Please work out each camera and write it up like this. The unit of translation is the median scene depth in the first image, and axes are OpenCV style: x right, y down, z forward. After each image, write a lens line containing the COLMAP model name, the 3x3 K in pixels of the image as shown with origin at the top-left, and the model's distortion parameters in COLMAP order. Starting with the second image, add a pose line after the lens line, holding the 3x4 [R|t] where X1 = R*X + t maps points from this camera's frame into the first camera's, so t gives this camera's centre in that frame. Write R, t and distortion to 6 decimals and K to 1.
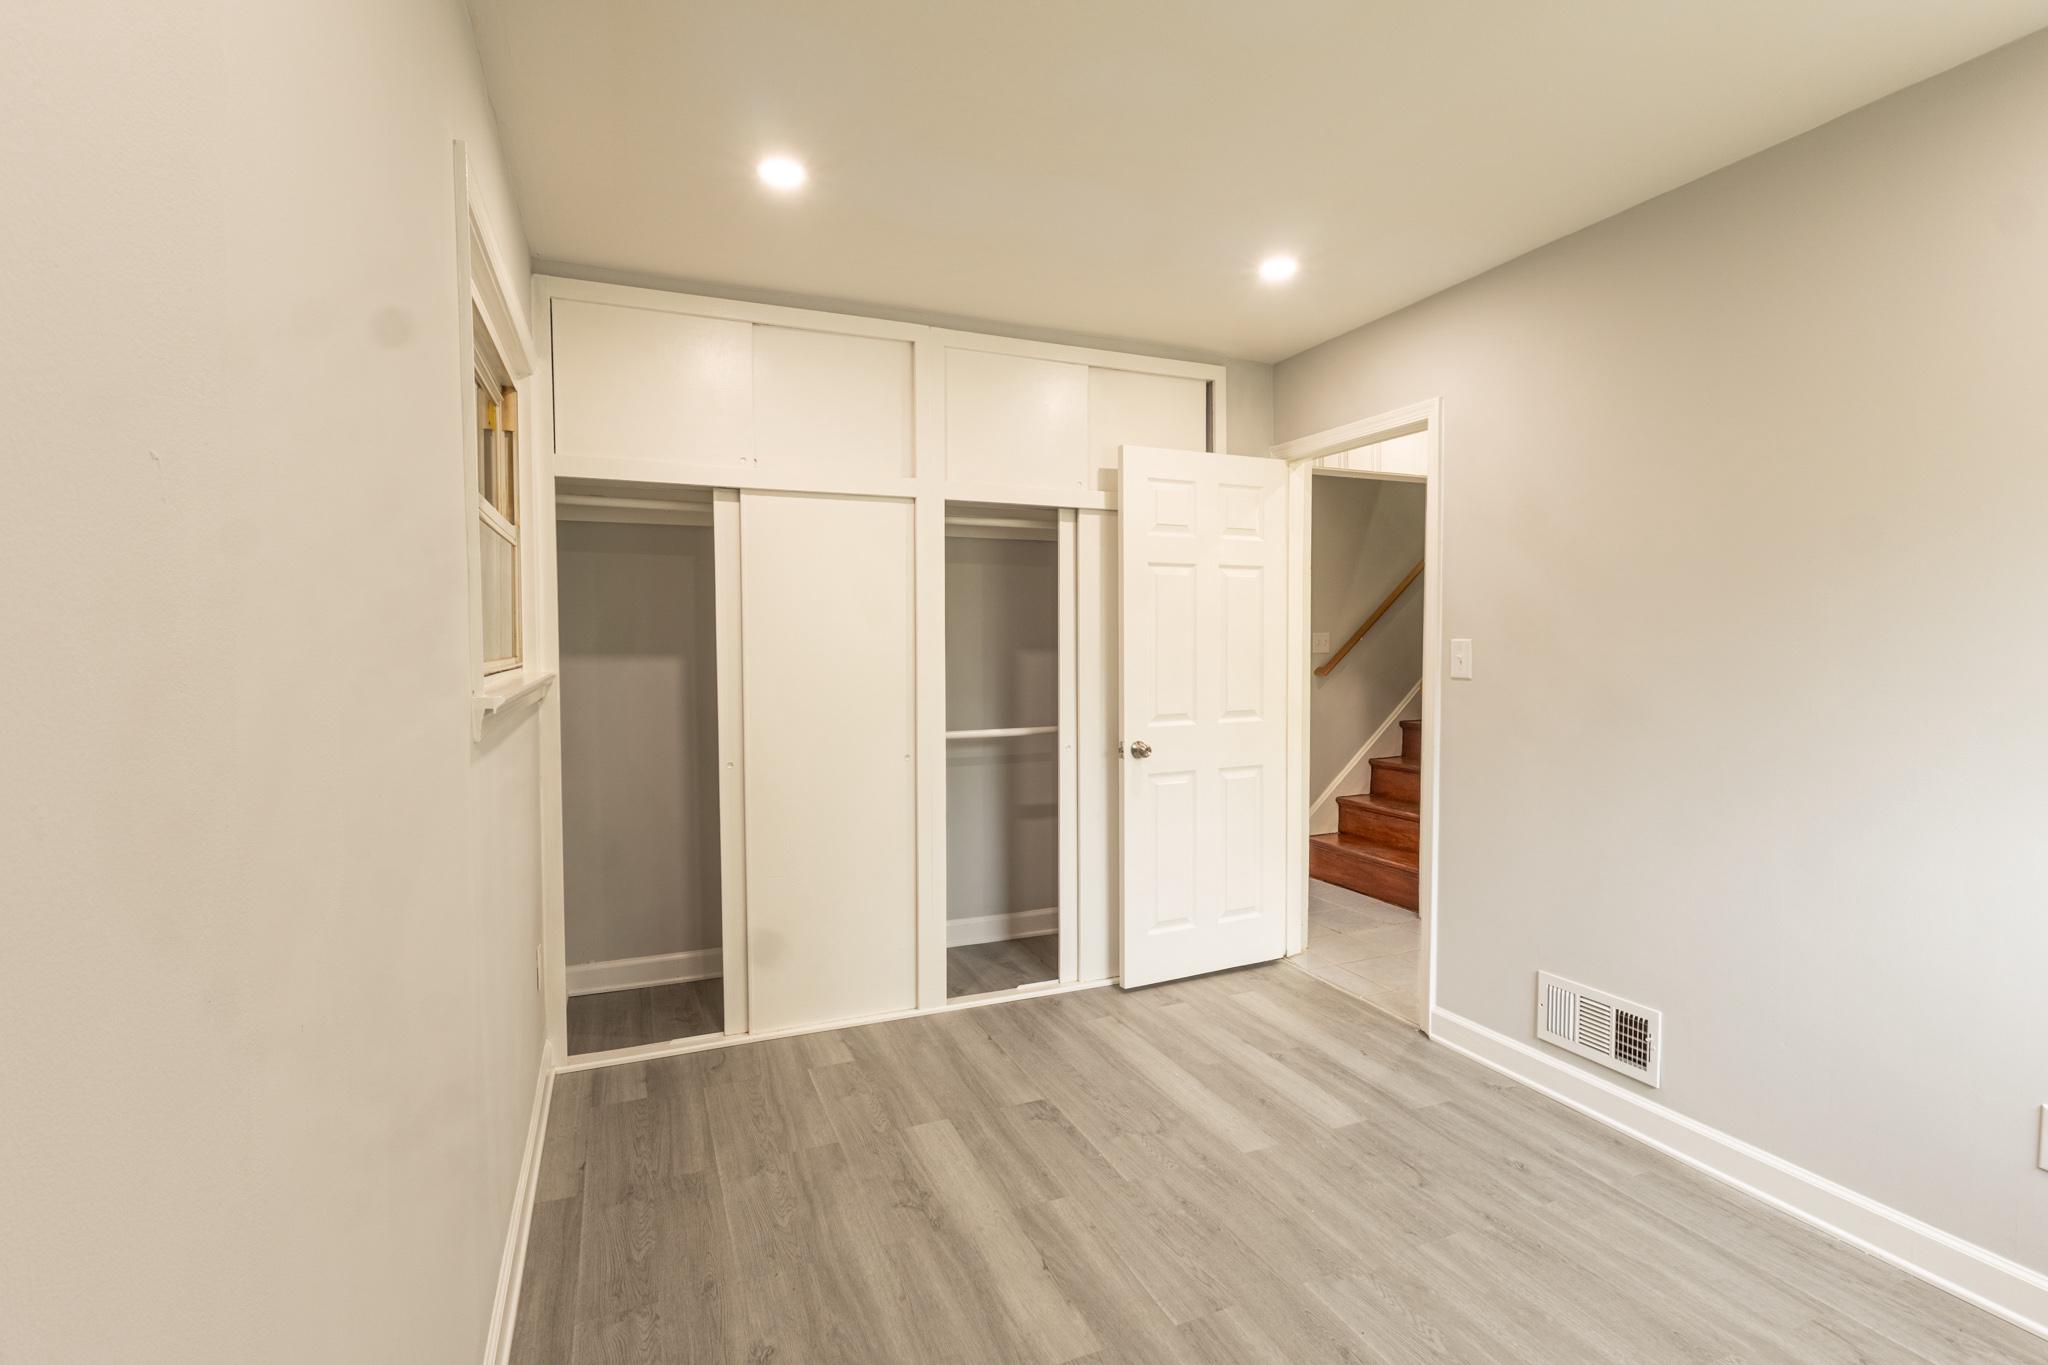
lens RADIAL K [[919.9, 0, 1024.0], [0, 919.9, 682.5], [0, 0, 1]] dist [-0.000429, 0.087940]
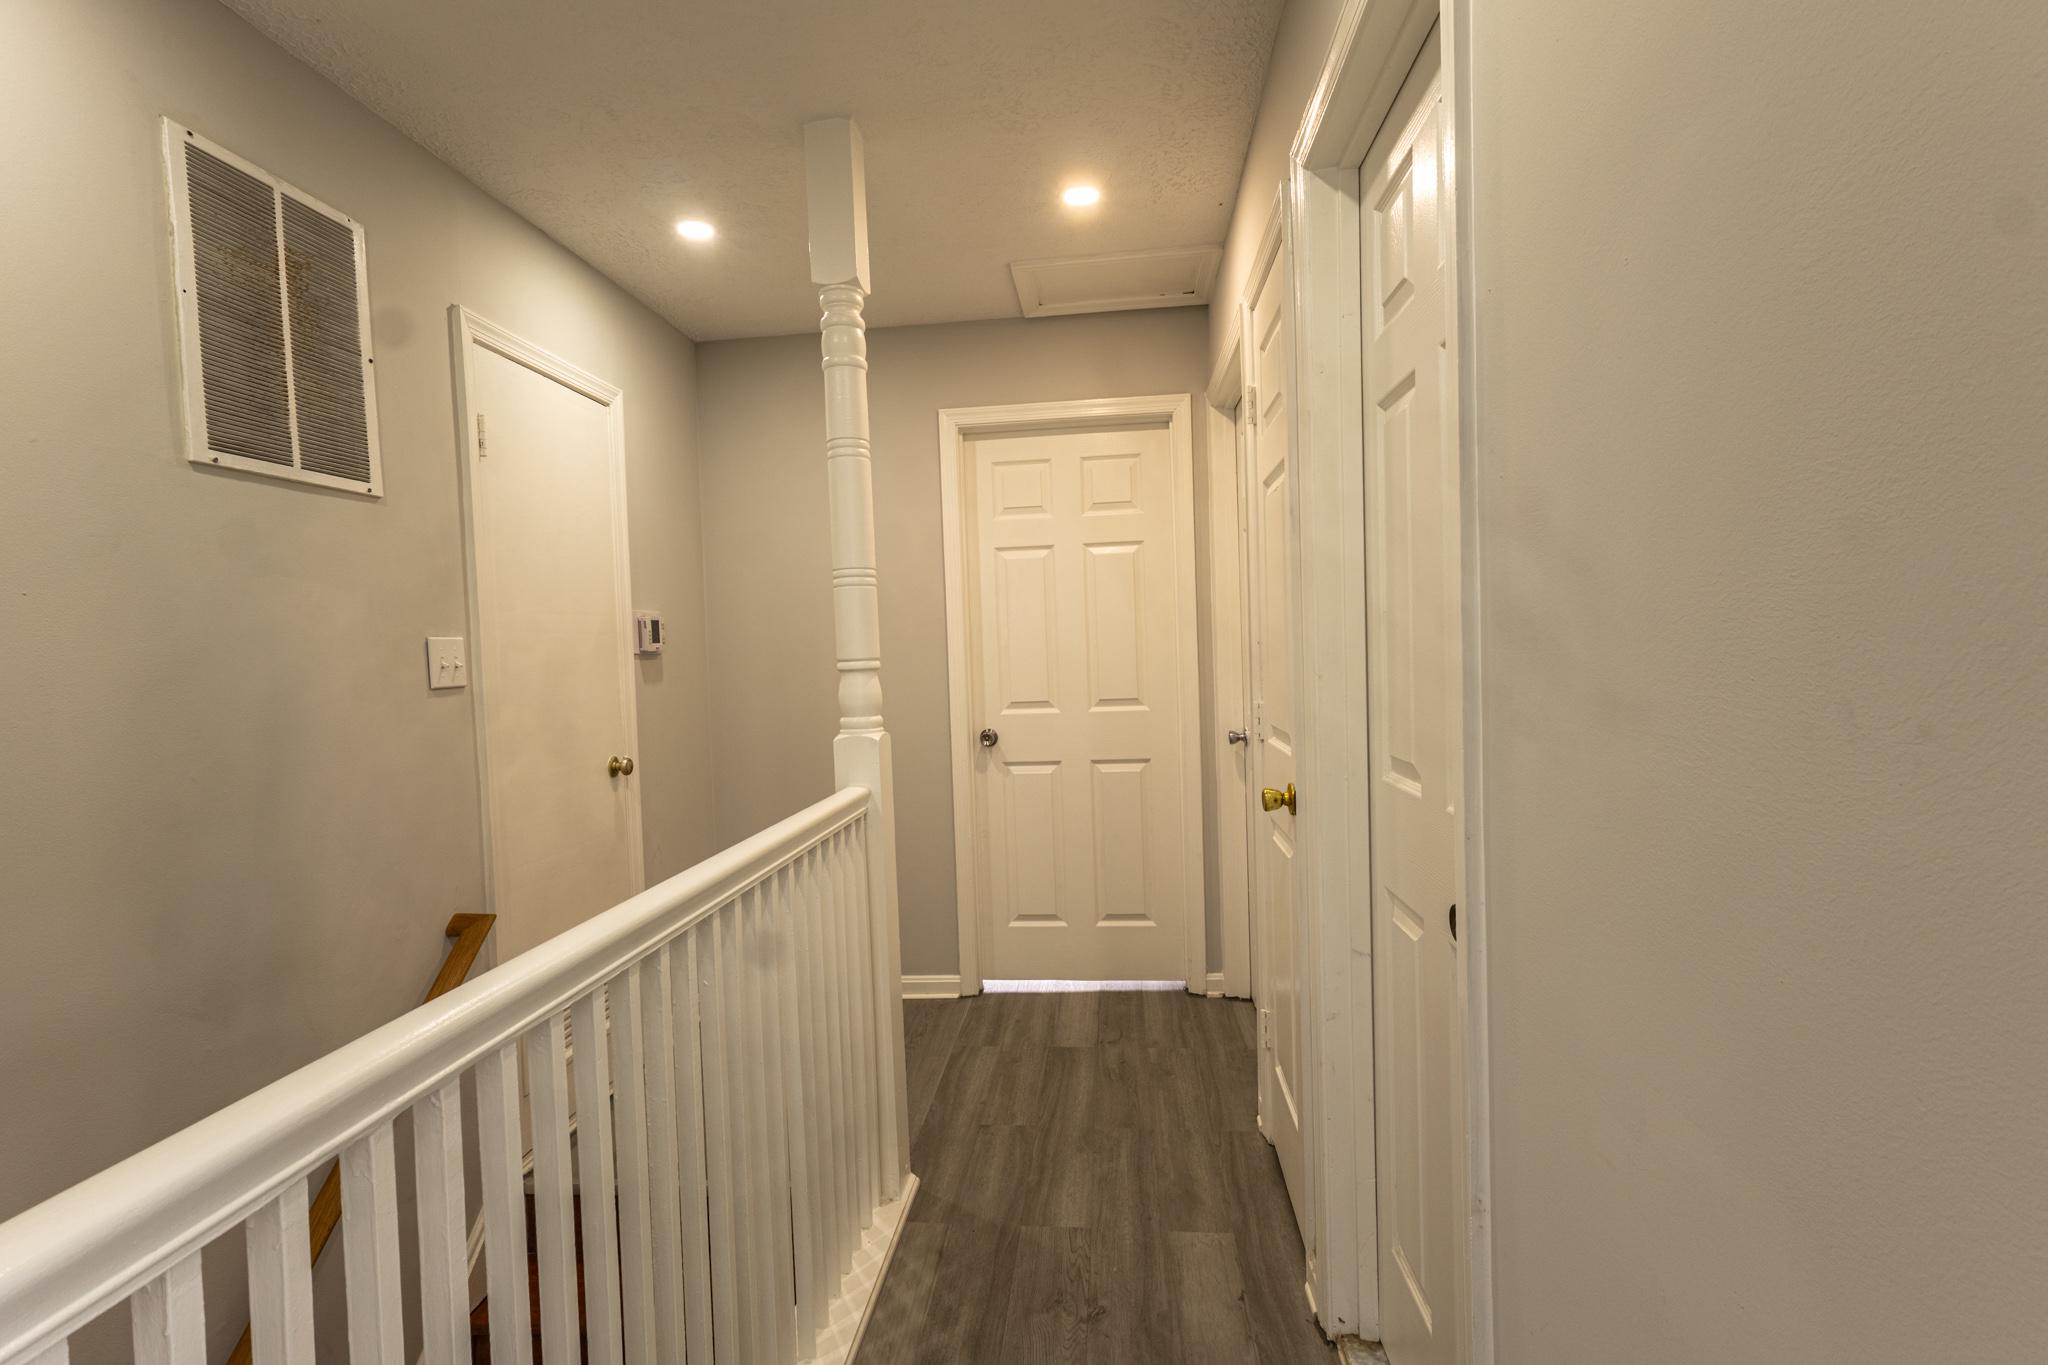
lens RADIAL K [[942.3, 0, 1018.1], [0, 942.3, 680.4], [0, 0, 1]] dist [-0.003081, 0.006727]
pose [[0.870093, -0.012866, -0.492719, 0.286156], [0.010960, 0.999917, -0.006757, 0.007971], [0.492765, 0.000479, 0.870162, 0.059552]]
